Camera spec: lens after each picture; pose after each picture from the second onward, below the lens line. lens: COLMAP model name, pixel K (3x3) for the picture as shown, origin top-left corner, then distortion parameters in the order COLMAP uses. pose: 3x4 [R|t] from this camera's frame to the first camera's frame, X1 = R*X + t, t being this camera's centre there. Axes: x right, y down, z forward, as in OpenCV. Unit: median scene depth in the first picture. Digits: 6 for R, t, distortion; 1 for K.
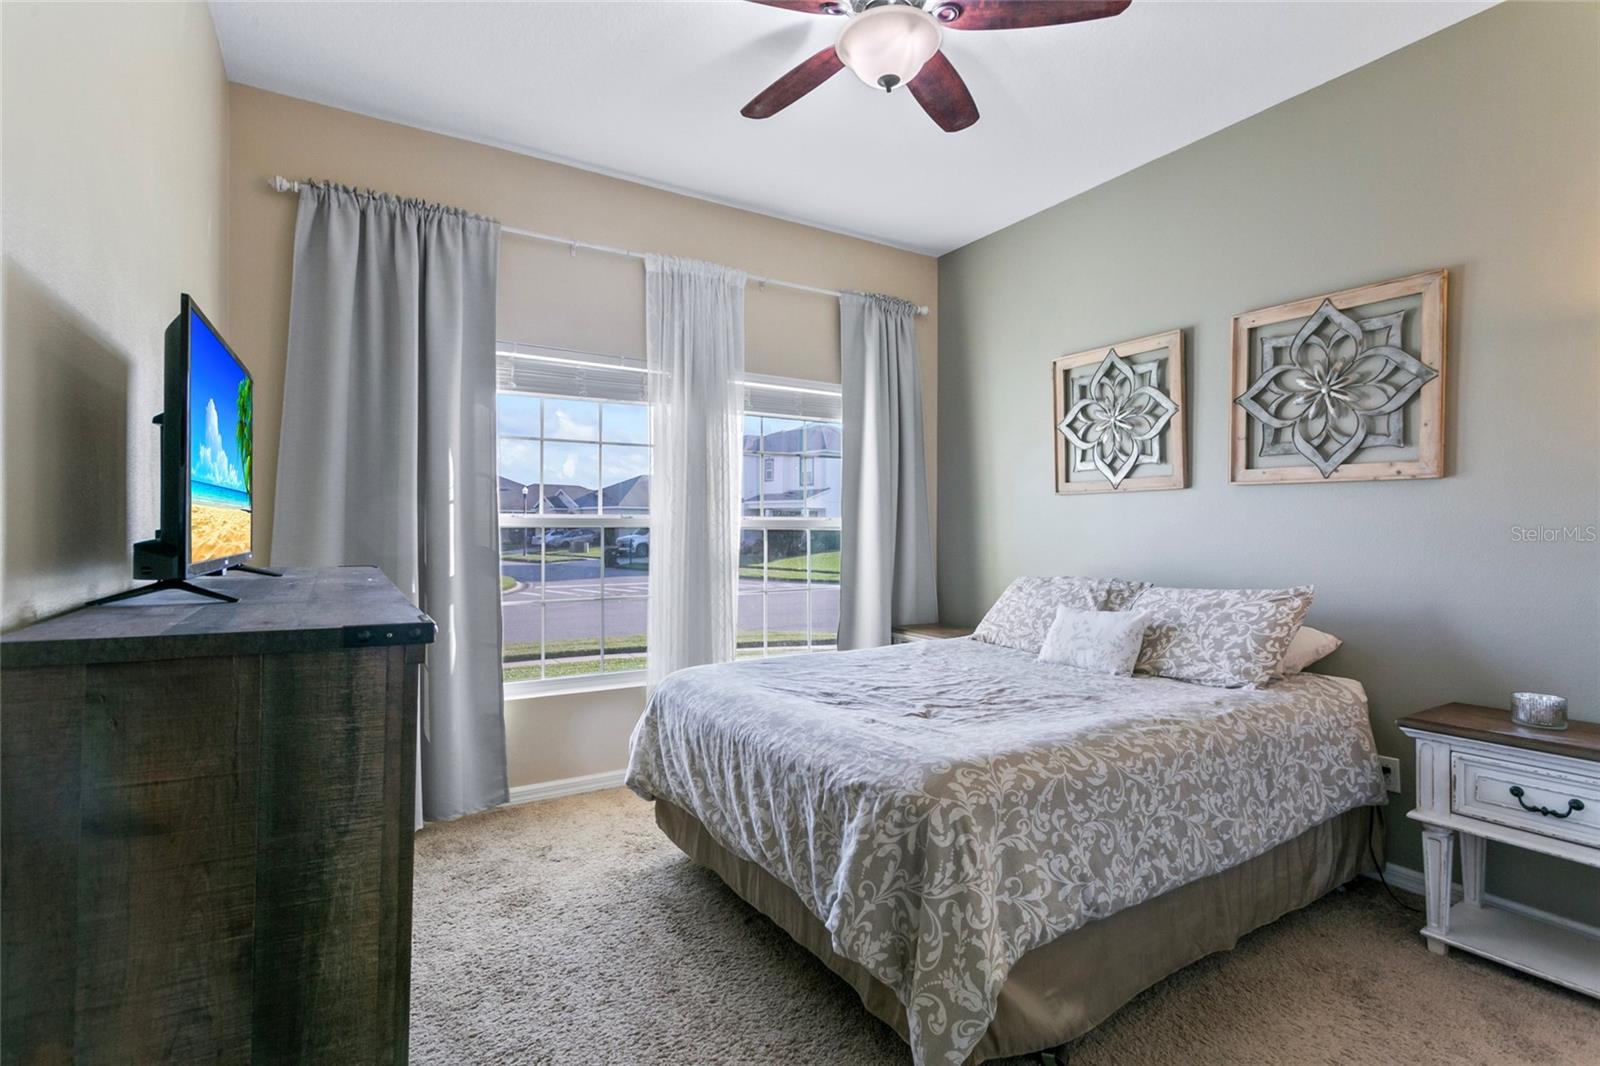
lens RADIAL K [[761.0, 0, 807.7], [0, 761.0, 526.9], [0, 0, 1]] dist [-0.002972, 0.004549]
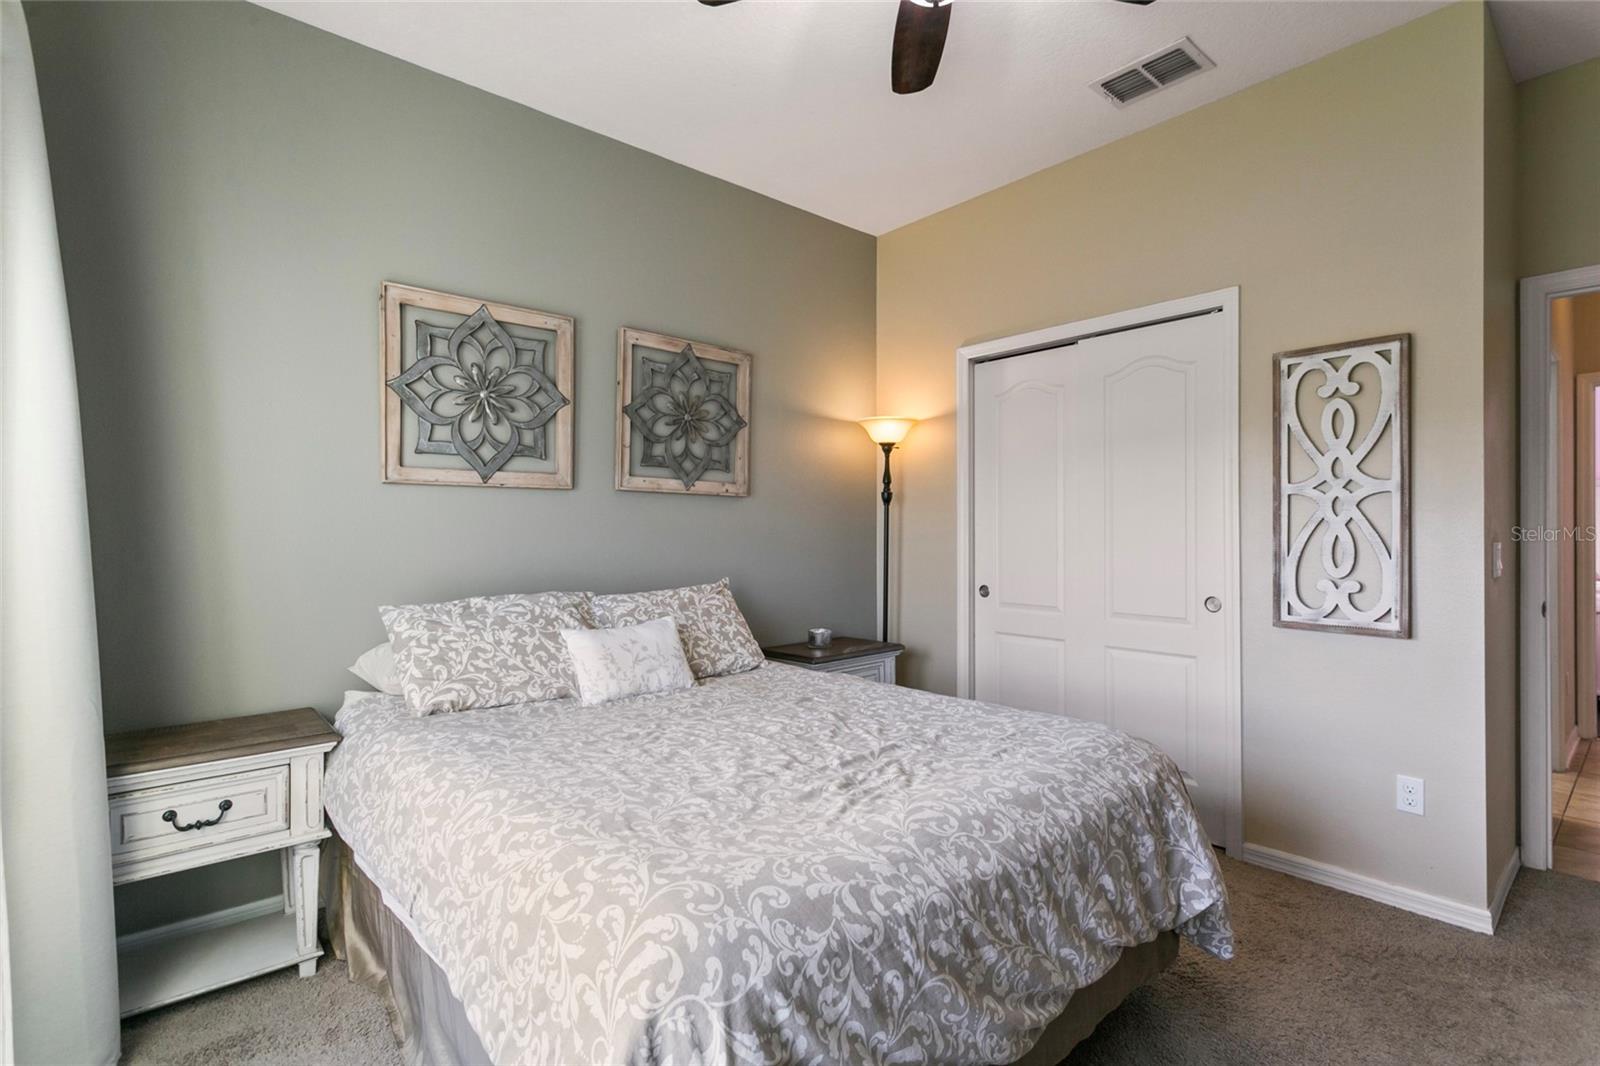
lens RADIAL K [[761.0, 0, 808.6], [0, 761.0, 539.2], [0, 0, 1]] dist [-0.002972, 0.004549]
pose [[-0.165530, -0.021231, 0.985976, -0.496739], [-0.008178, 0.999763, 0.020155, -0.011081], [-0.986171, -0.004727, -0.165664, 0.899962]]
